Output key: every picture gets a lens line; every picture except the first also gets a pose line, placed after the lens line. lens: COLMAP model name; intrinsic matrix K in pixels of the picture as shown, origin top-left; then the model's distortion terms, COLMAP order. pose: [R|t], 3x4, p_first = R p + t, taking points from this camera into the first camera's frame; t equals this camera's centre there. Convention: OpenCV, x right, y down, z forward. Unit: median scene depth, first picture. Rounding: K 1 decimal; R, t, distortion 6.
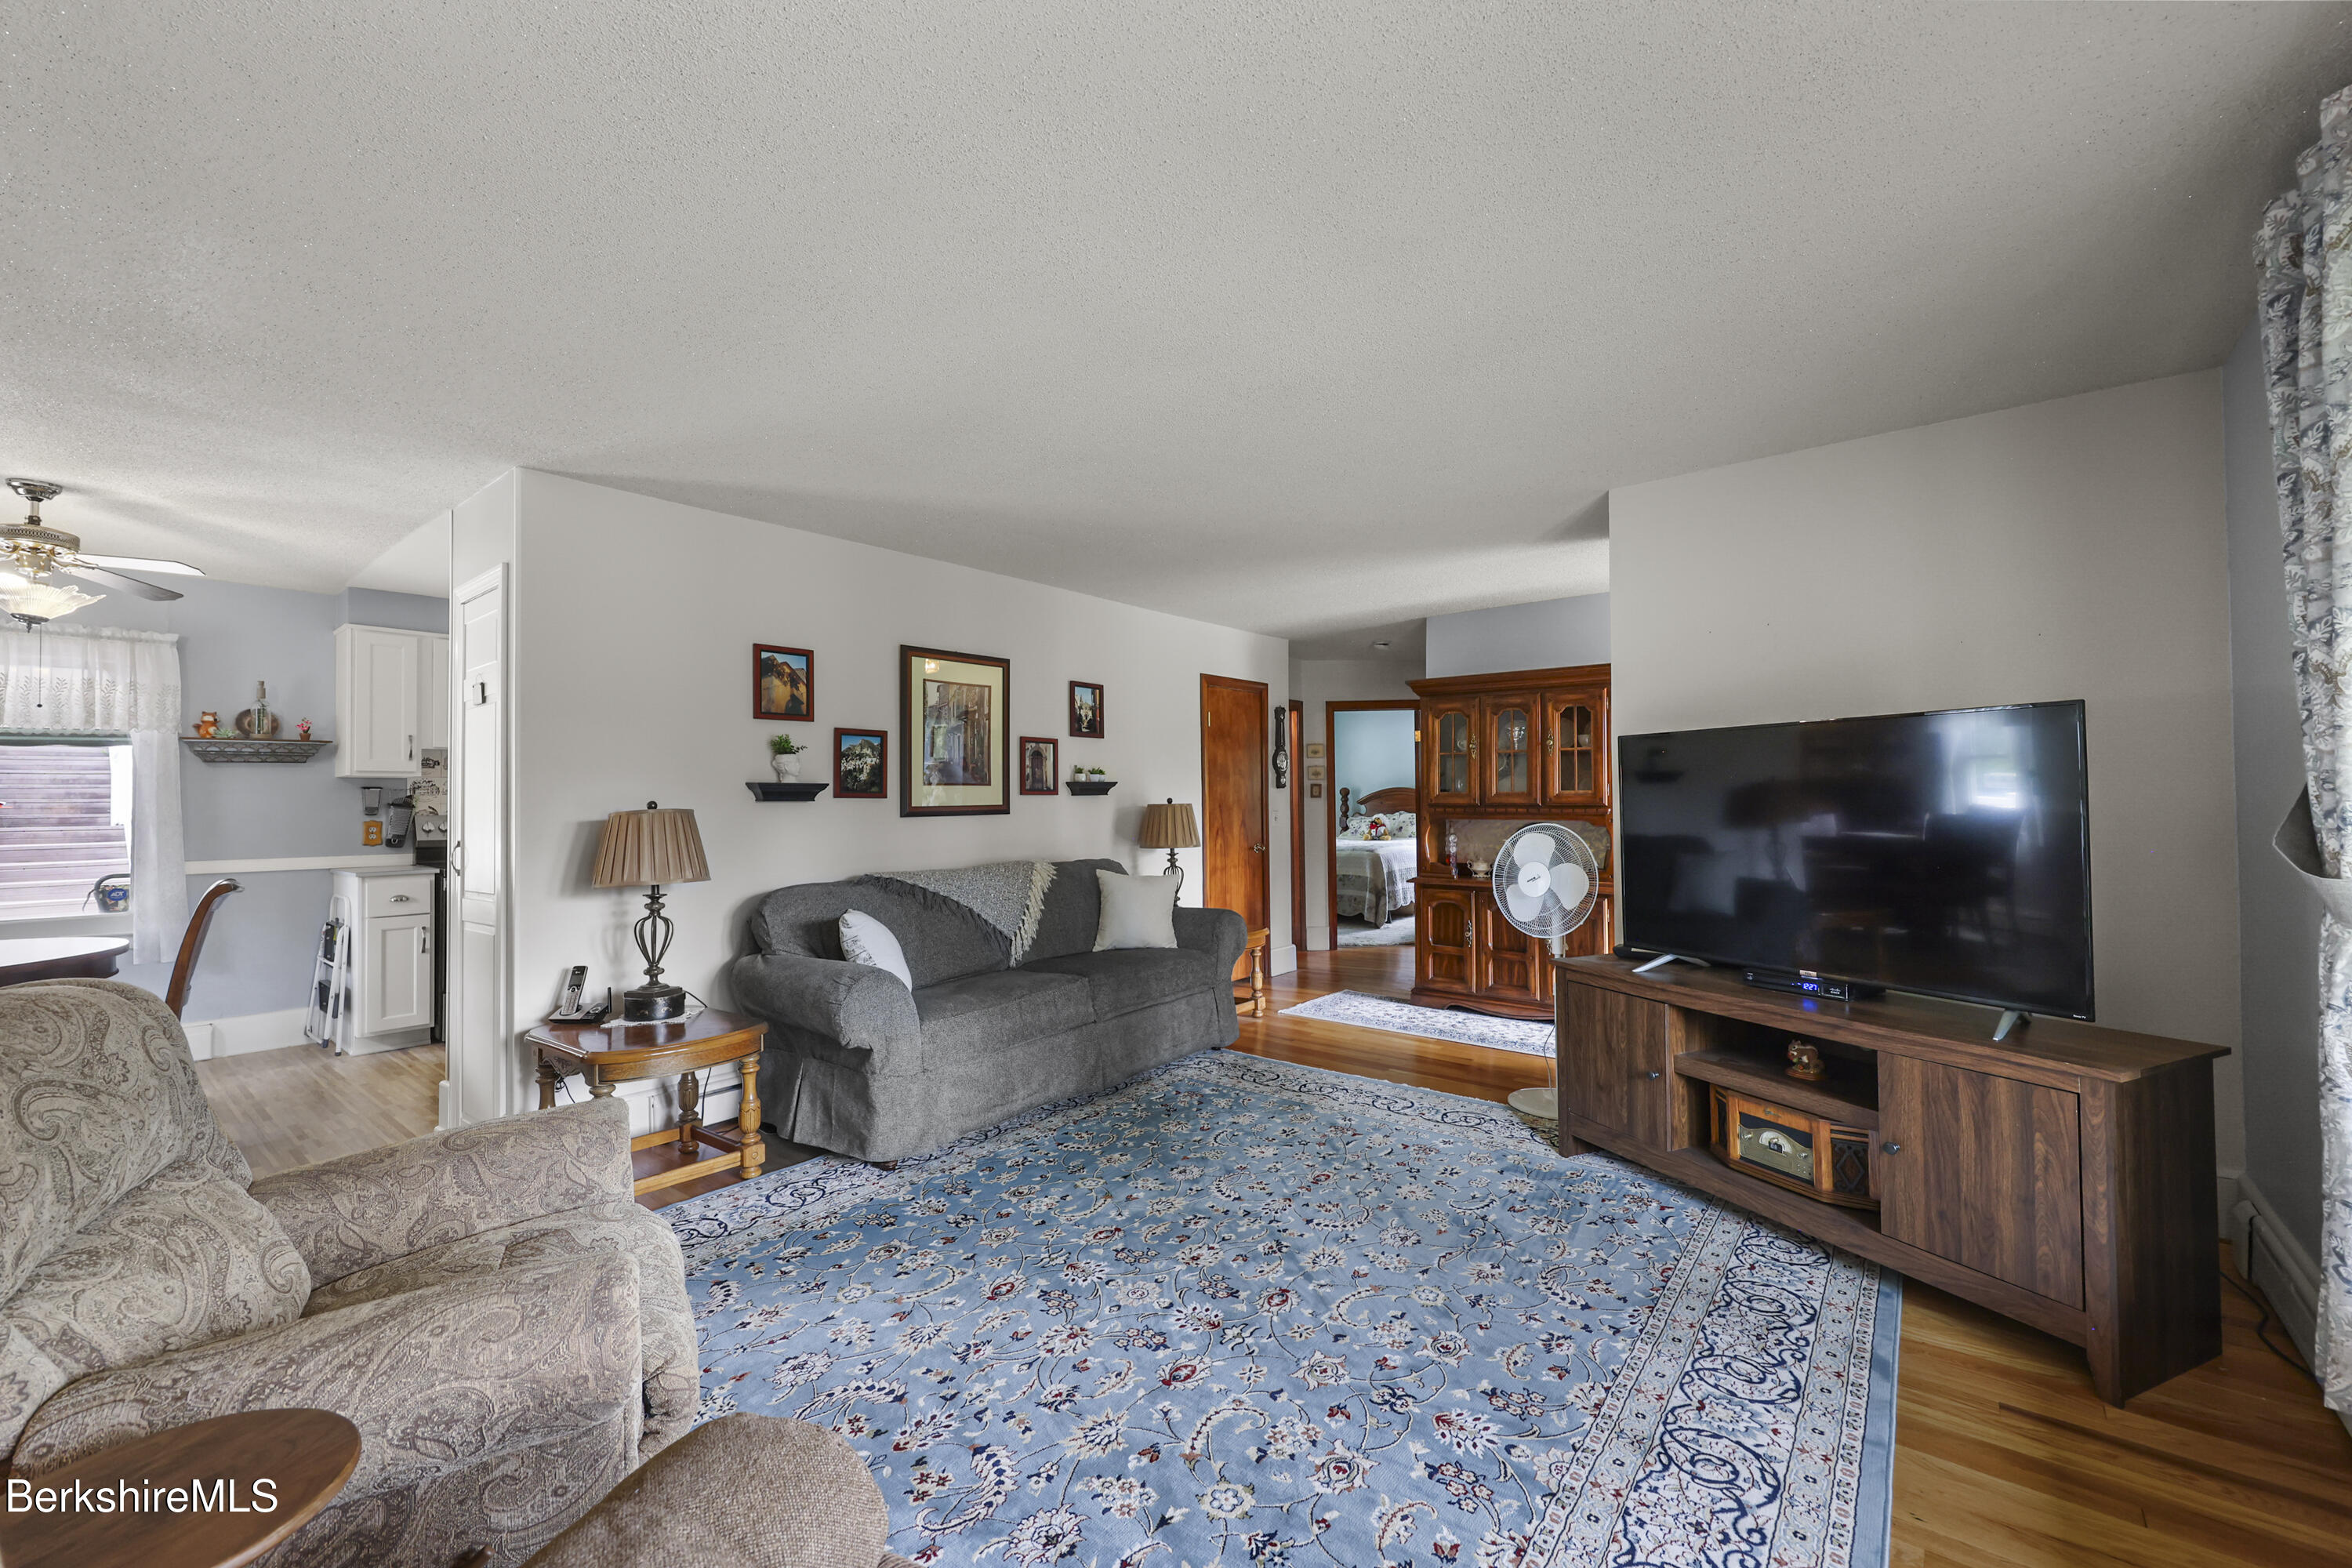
lens RADIAL K [[950.3, 0, 1180.6], [0, 950.3, 786.3], [0, 0, 1]] dist [-0.000087, 0.000052]
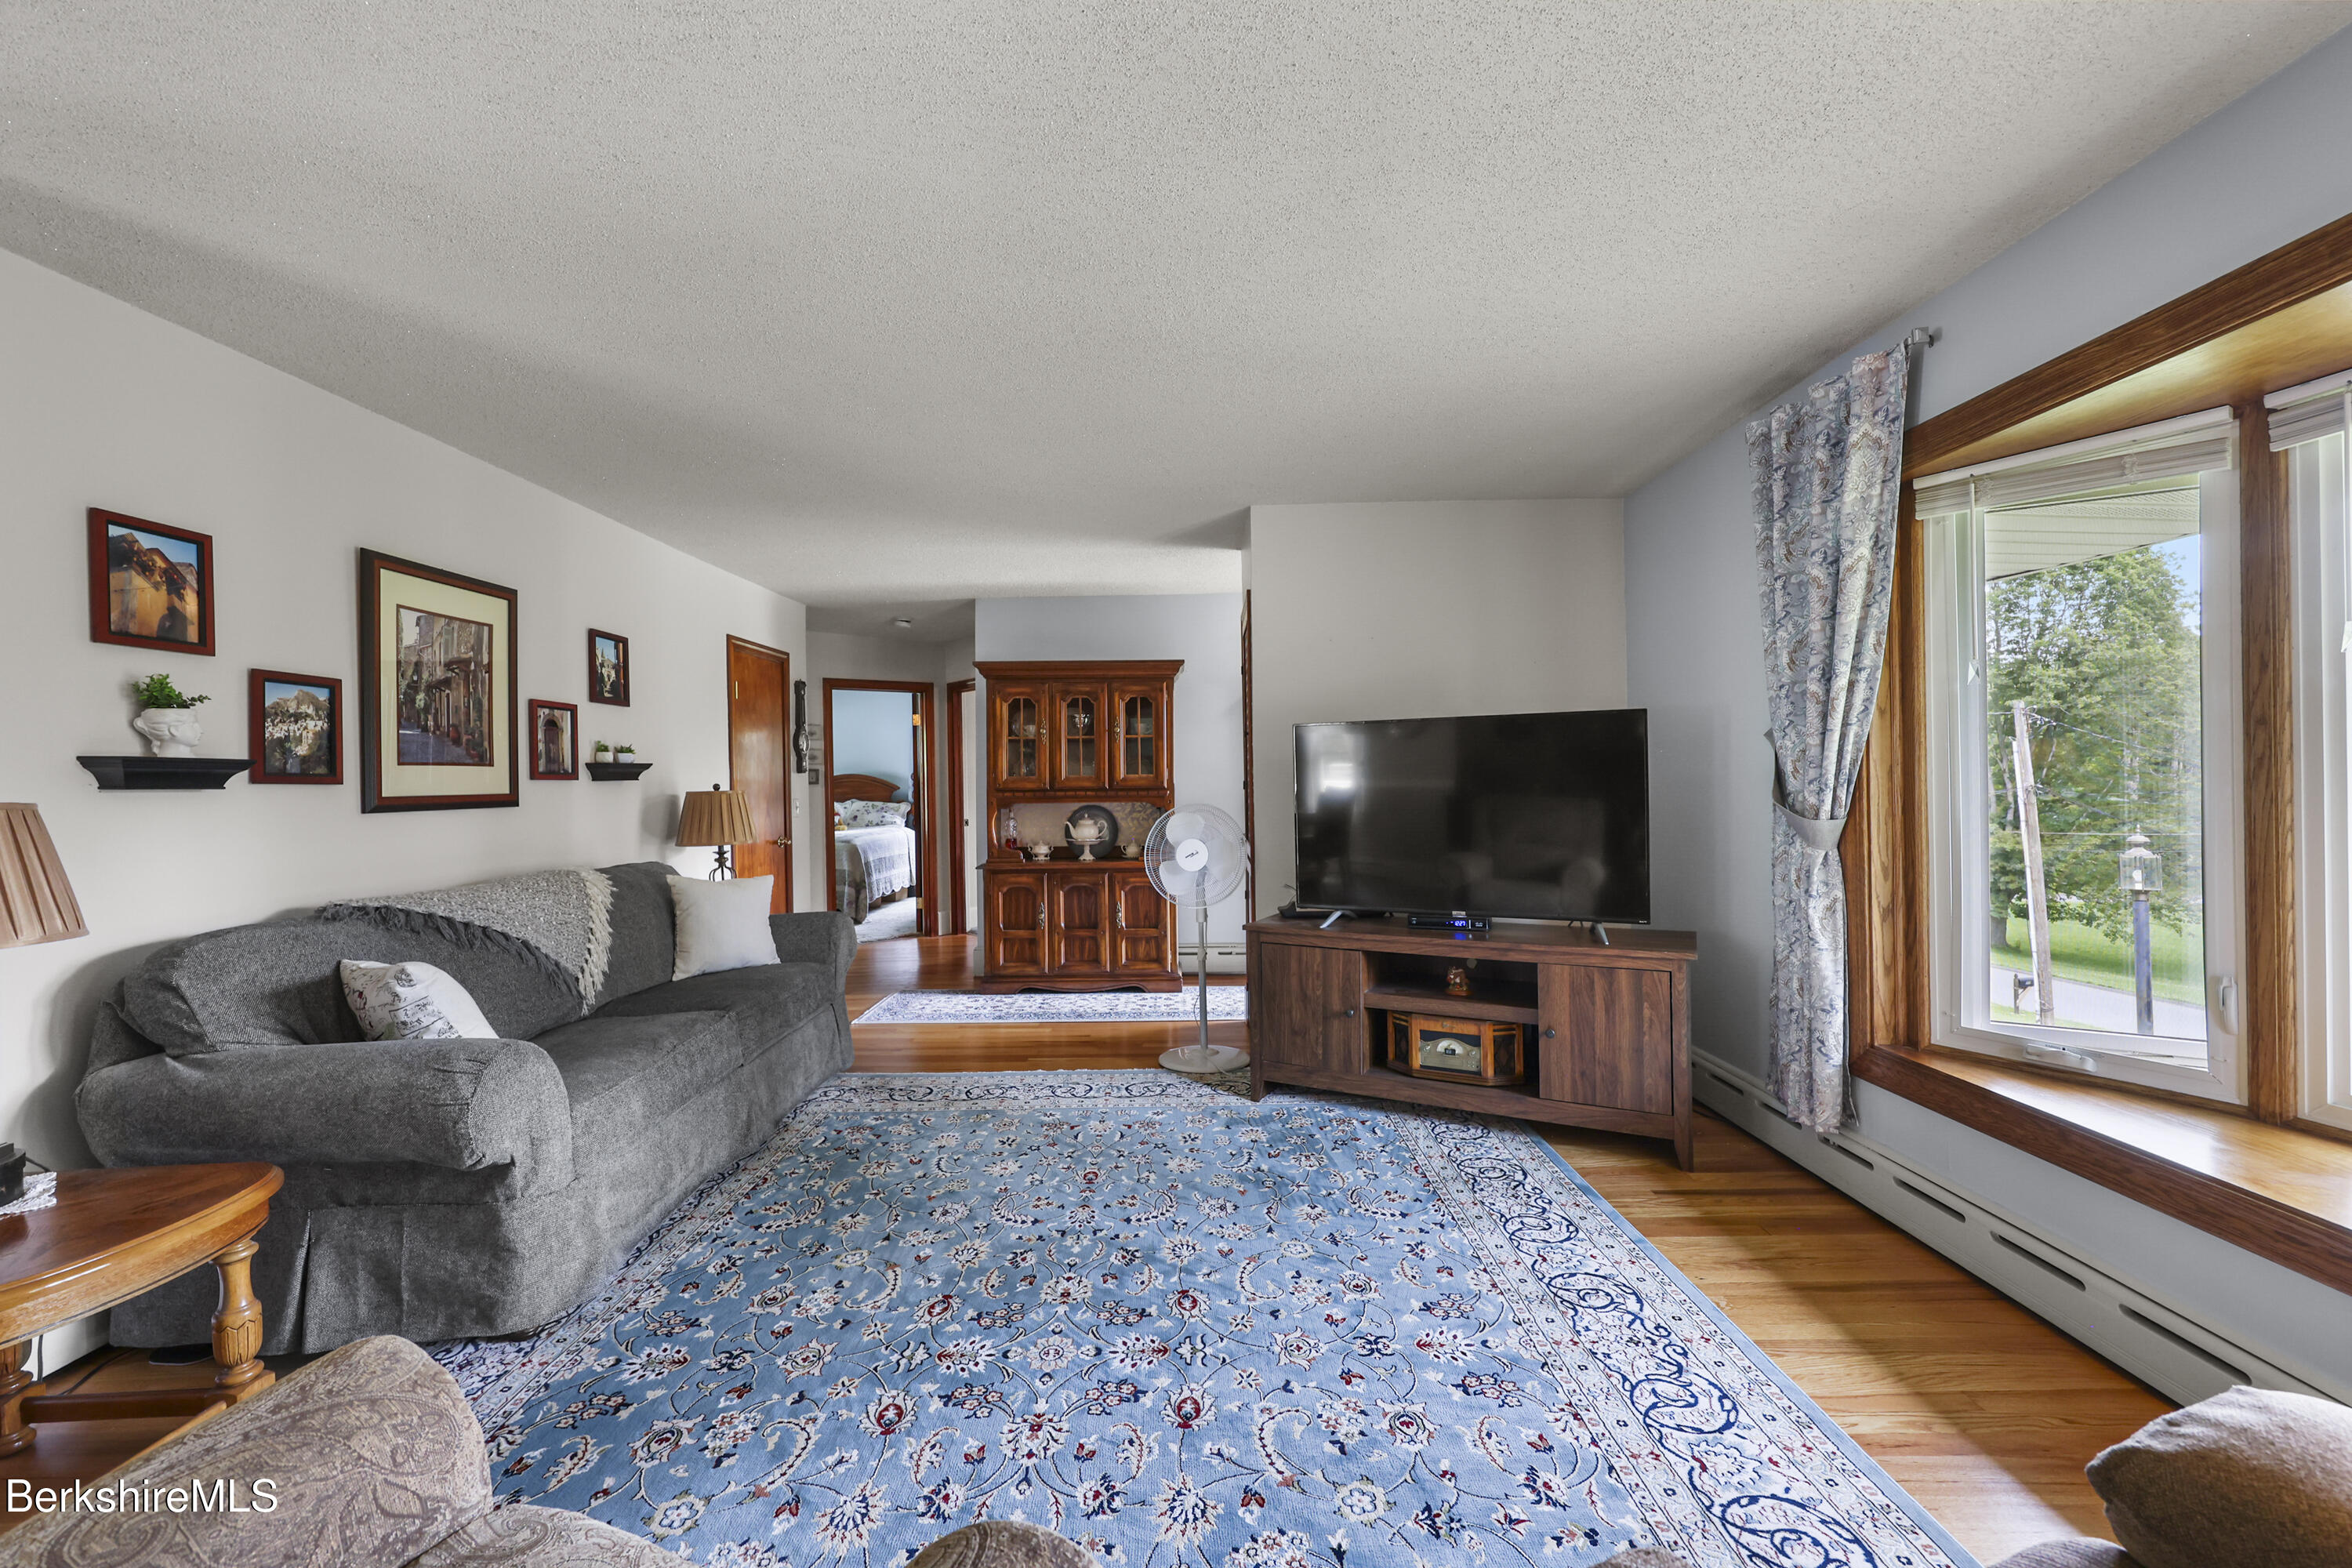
lens RADIAL K [[950.3, 0, 1180.6], [0, 950.3, 786.3], [0, 0, 1]] dist [-0.000087, 0.000052]
pose [[0.779688, -0.007021, 0.626128, -0.327389], [0.000013, 0.999937, 0.011196, 0.008175], [-0.626168, -0.008721, 0.779640, 0.175955]]
